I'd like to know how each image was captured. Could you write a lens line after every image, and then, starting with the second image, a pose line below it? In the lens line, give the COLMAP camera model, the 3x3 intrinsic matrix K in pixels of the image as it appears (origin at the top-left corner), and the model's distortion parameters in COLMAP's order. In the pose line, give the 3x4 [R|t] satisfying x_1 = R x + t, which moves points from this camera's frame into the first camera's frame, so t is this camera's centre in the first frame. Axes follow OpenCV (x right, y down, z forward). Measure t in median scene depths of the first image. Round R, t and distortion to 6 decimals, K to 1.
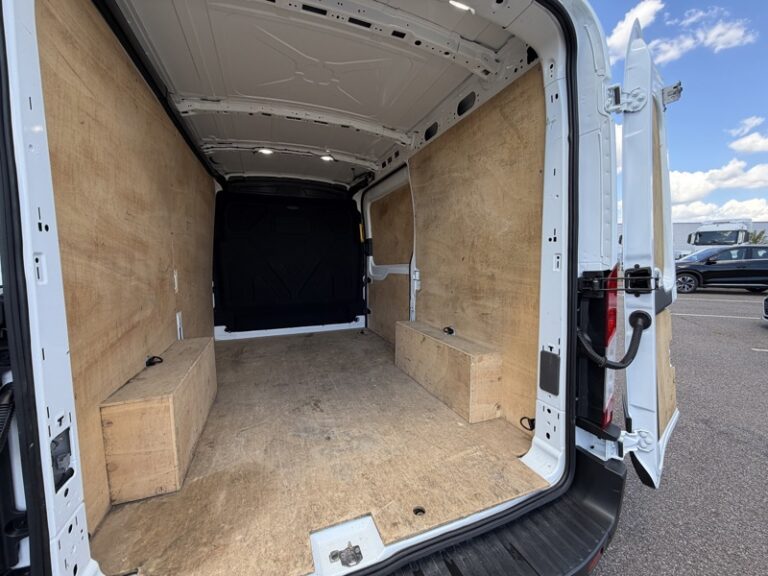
lens RADIAL K [[306.1, 0, 382.6], [0, 306.1, 286.4], [0, 0, 1]] dist [0.000958, -0.000366]
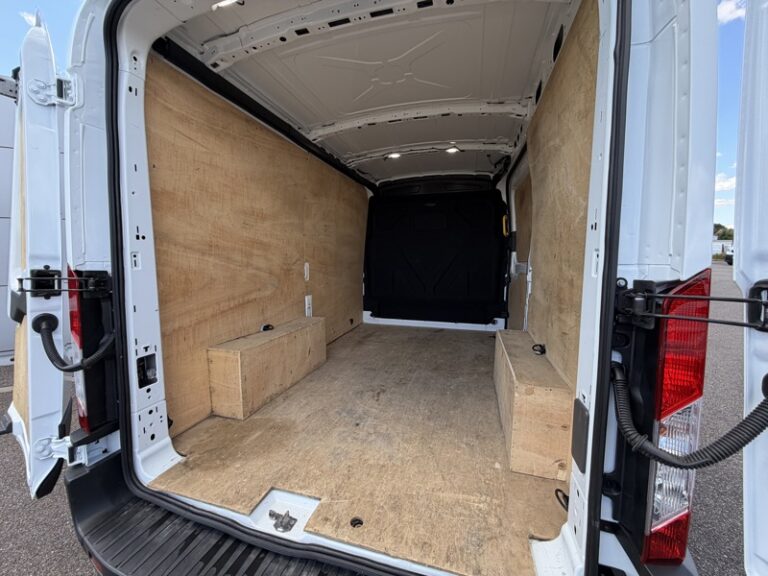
lens RADIAL K [[306.1, 0, 381.2], [0, 306.1, 286.3], [0, 0, 1]] dist [0.000958, -0.000366]
pose [[0.795481, 0.066443, -0.602325, 0.558299], [-0.057278, 0.997765, 0.034417, -0.027044], [0.603265, 0.007122, 0.797509, 0.224317]]
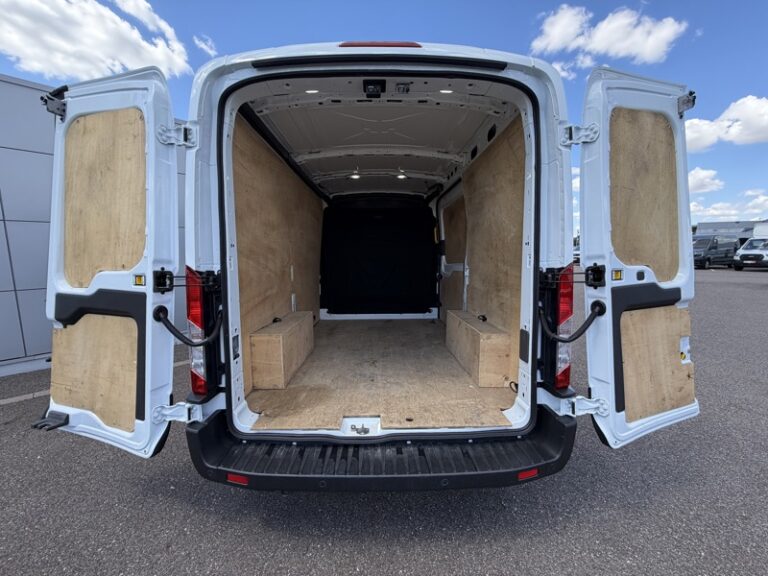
lens RADIAL K [[306.1, 0, 381.6], [0, 306.1, 285.1], [0, 0, 1]] dist [0.000958, -0.000366]
pose [[0.939165, 0.028679, -0.342268, 0.398099], [-0.028891, 0.999573, 0.004479, 0.033668], [0.342250, 0.005682, 0.939592, -0.416524]]
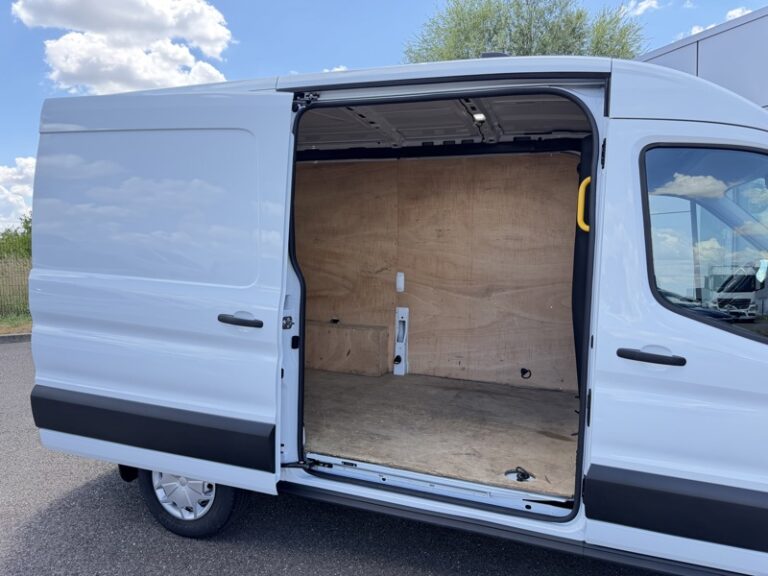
lens RADIAL K [[539.9, 0, 387.6], [0, 539.9, 288.3], [0, 0, 1]] dist [0.050750, -0.036460]
pose [[-0.660083, 0.002786, -0.751188, 1.488959], [-0.098510, 0.991036, 0.090238, -0.276628], [0.744706, 0.133564, -0.653892, 3.603971]]
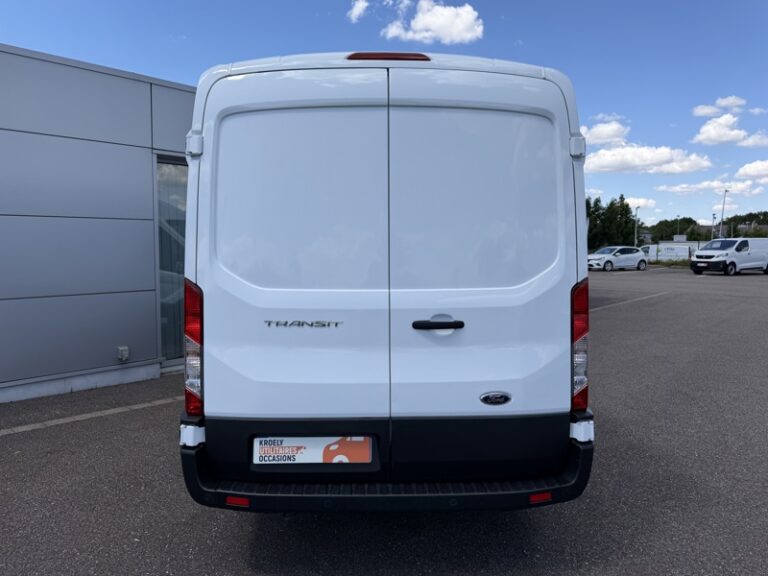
lens RADIAL K [[539.9, 0, 388.3], [0, 539.9, 285.5], [0, 0, 1]] dist [0.050750, -0.036460]
pose [[0.948911, 0.020888, -0.314852, 0.606601], [-0.033932, 0.998775, -0.036004, 0.057617], [0.313715, 0.044848, 0.948457, -1.154286]]
